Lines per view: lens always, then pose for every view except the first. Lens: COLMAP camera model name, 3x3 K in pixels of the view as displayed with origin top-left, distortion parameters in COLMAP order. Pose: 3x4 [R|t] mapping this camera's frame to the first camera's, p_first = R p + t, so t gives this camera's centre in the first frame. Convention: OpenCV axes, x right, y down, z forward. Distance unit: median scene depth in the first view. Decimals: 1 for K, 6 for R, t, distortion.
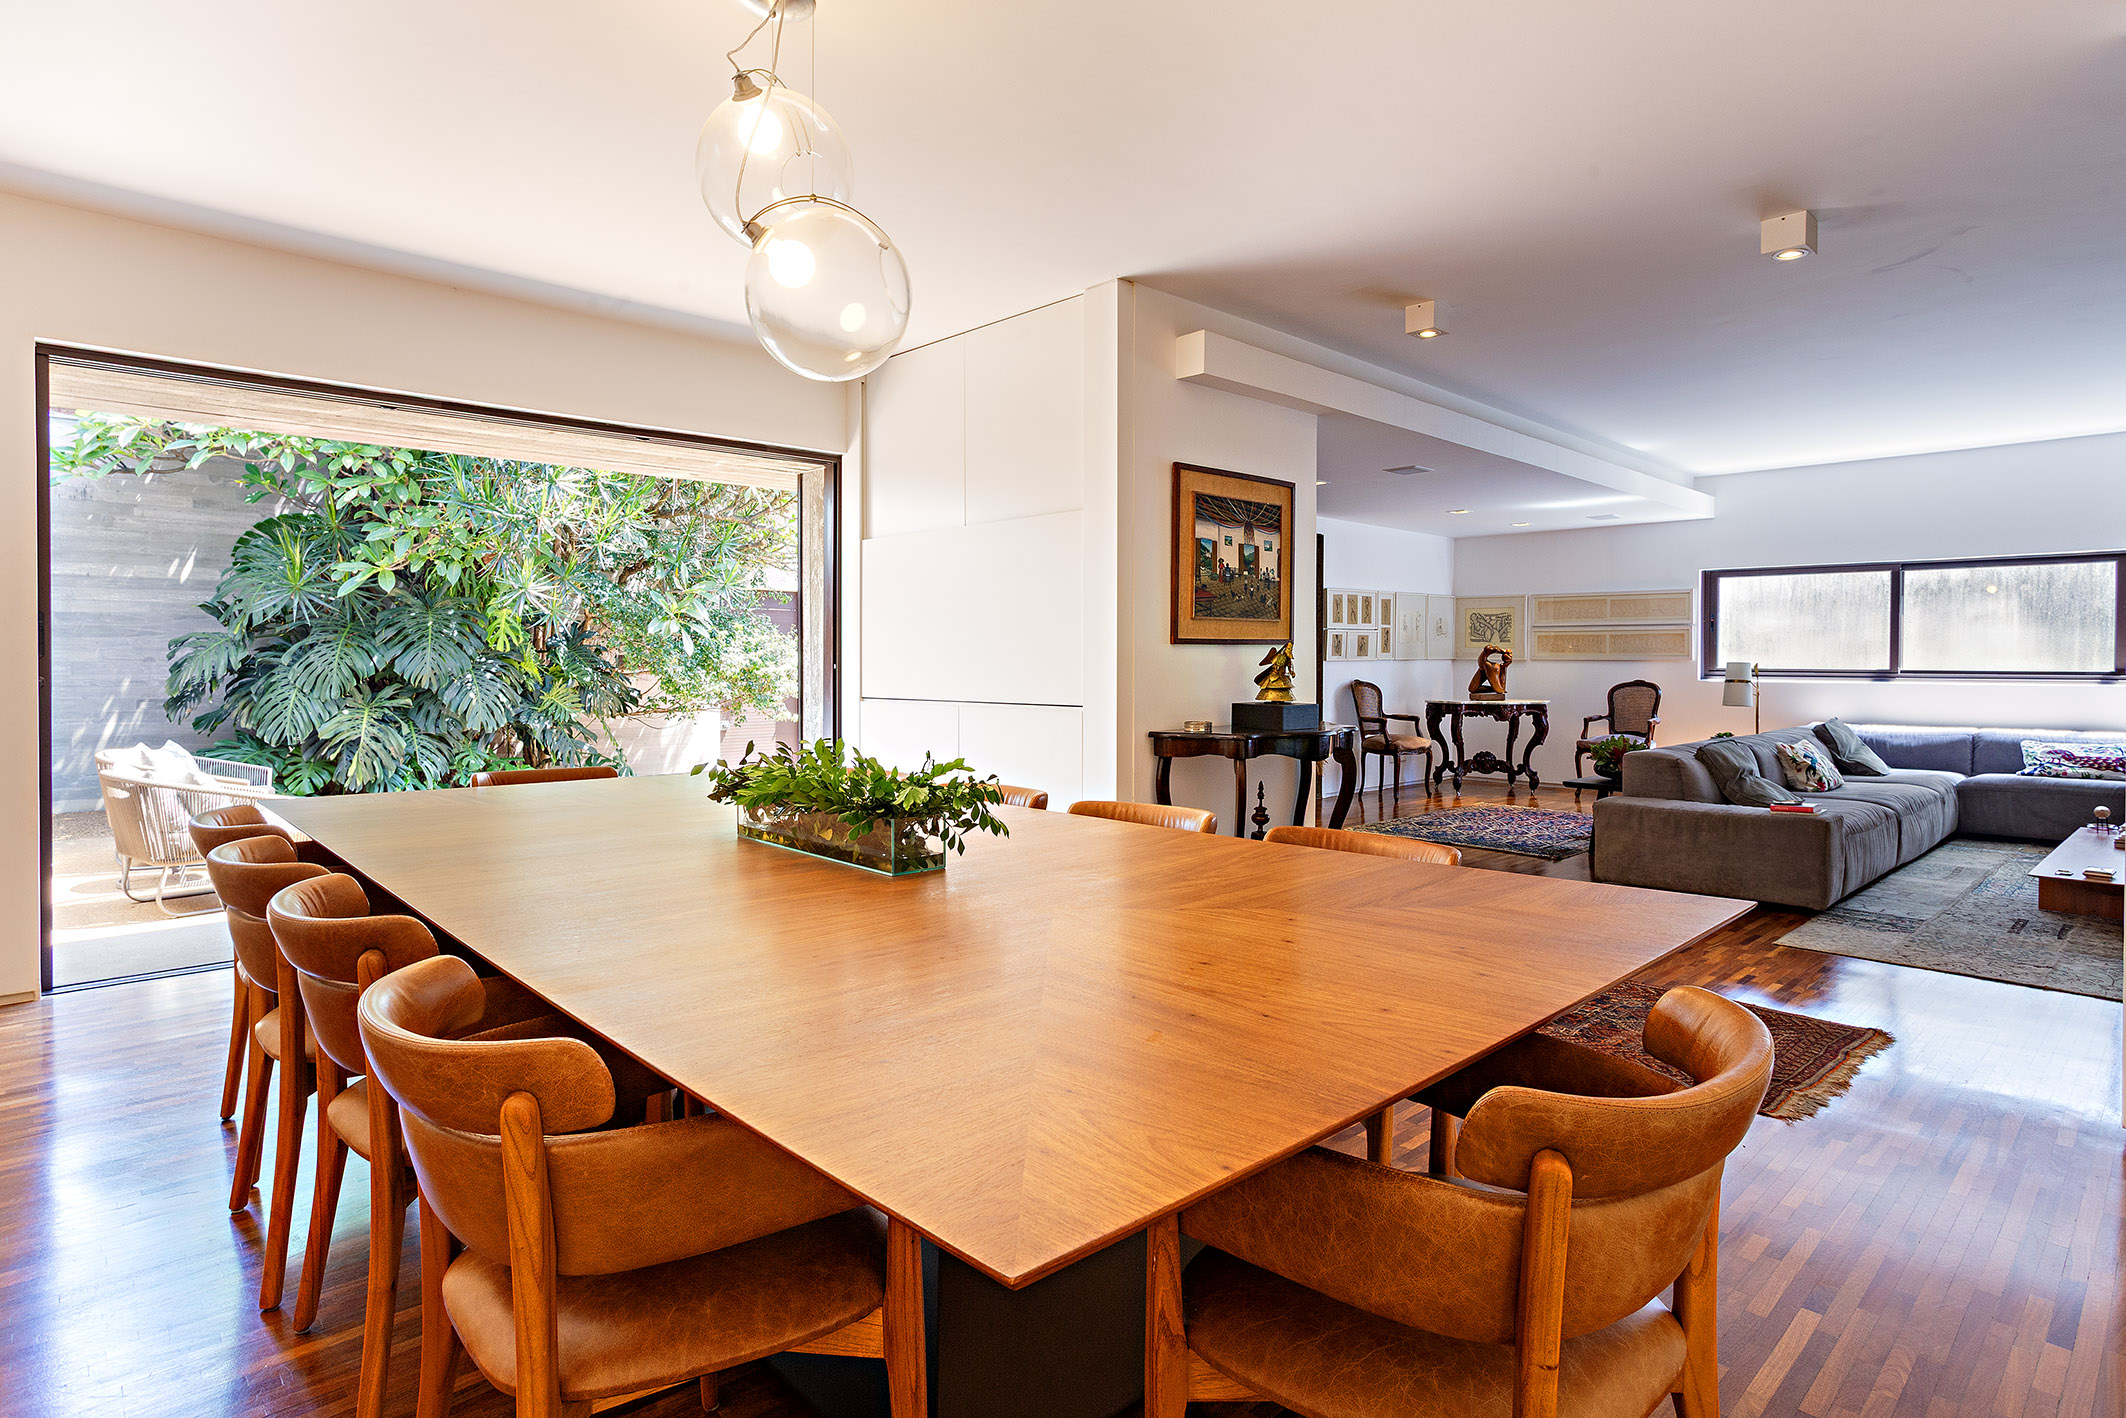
lens RADIAL K [[1167.8, 0, 1057.4], [0, 1167.8, 662.9], [0, 0, 1]] dist [-0.006240, 0.003761]
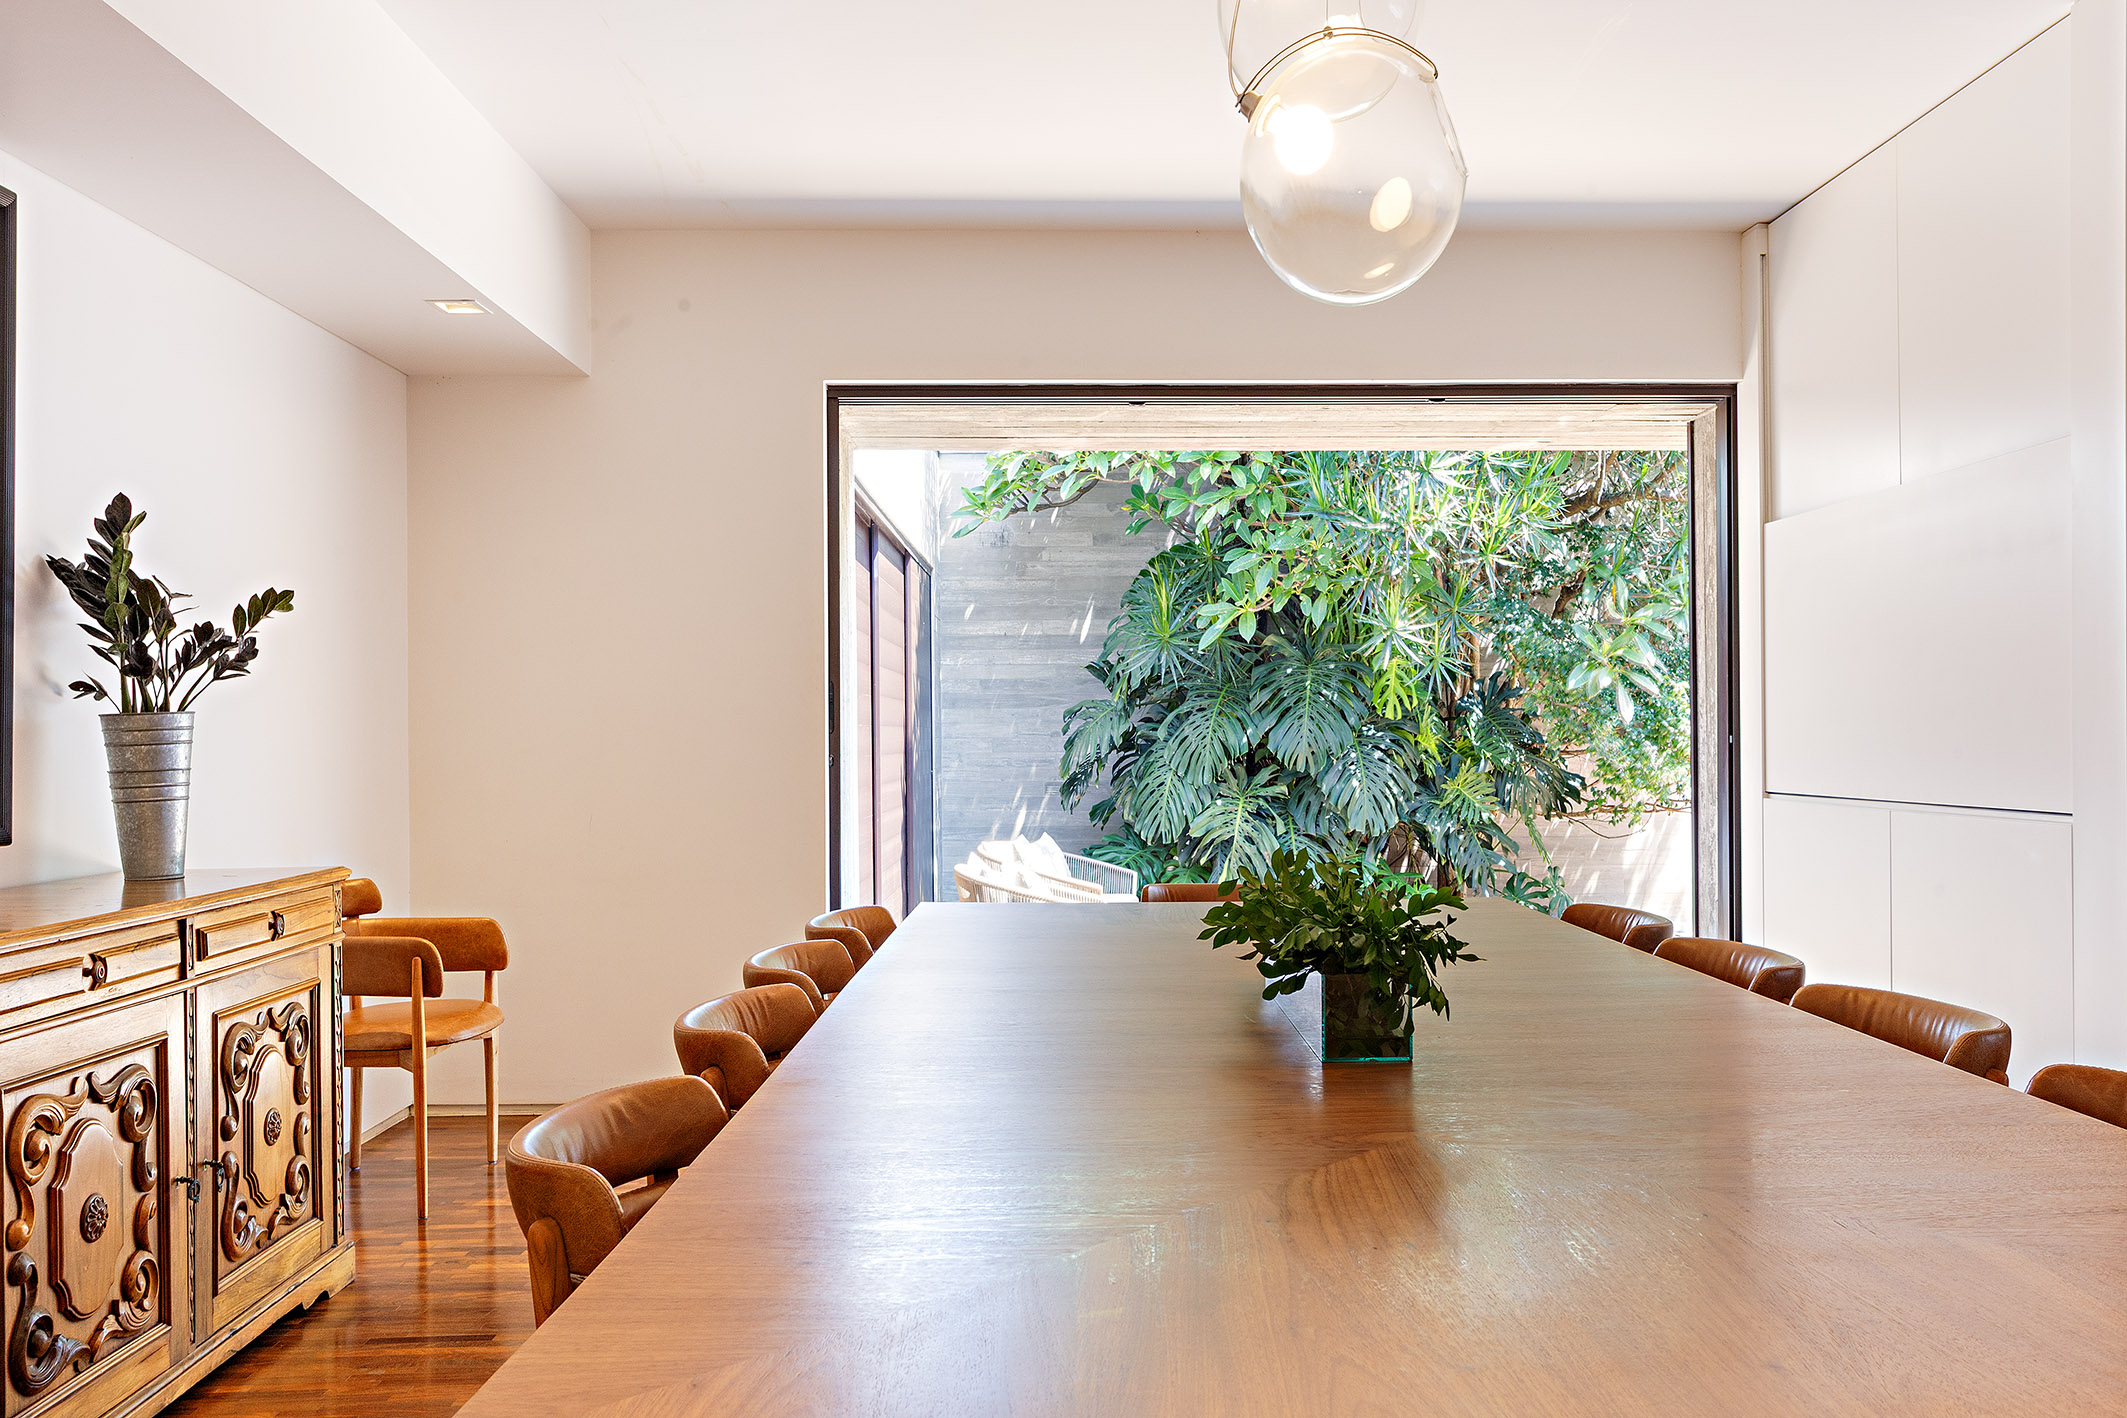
lens RADIAL K [[1914.9, 0, 1059.7], [0, 1914.9, 716.4], [0, 0, 1]] dist [-0.036606, 0.014570]
pose [[0.697010, -0.012193, -0.716958, 0.205921], [0.005077, 0.999914, -0.012069, 0.001080], [0.717043, 0.004773, 0.697012, 0.062775]]
